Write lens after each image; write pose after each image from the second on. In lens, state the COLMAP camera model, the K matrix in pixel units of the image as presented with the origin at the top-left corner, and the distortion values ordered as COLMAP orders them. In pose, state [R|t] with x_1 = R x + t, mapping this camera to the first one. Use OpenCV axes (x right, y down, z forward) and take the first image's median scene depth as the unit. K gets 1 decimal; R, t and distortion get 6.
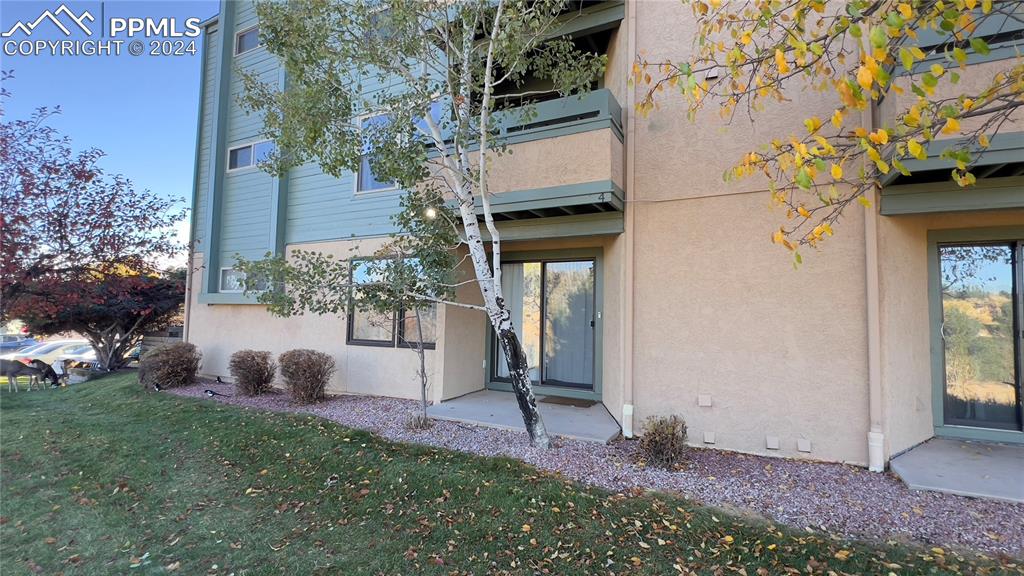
lens RADIAL K [[461.4, 0, 511.9], [0, 461.4, 287.8], [0, 0, 1]] dist [-0.003471, -0.000268]
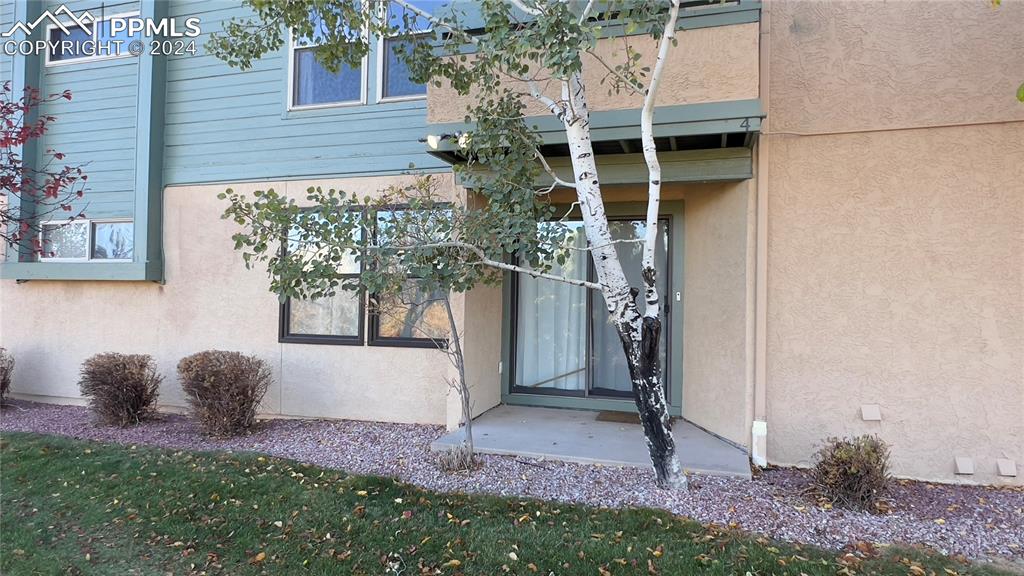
lens RADIAL K [[621.4, 0, 512.2], [0, 621.4, 288.5], [0, 0, 1]] dist [-0.004712, 0.001181]
pose [[0.985040, 0.000213, 0.172328, -0.305917], [-0.007896, 0.999005, 0.043899, 0.009824], [-0.172147, -0.044603, 0.984061, 0.138600]]
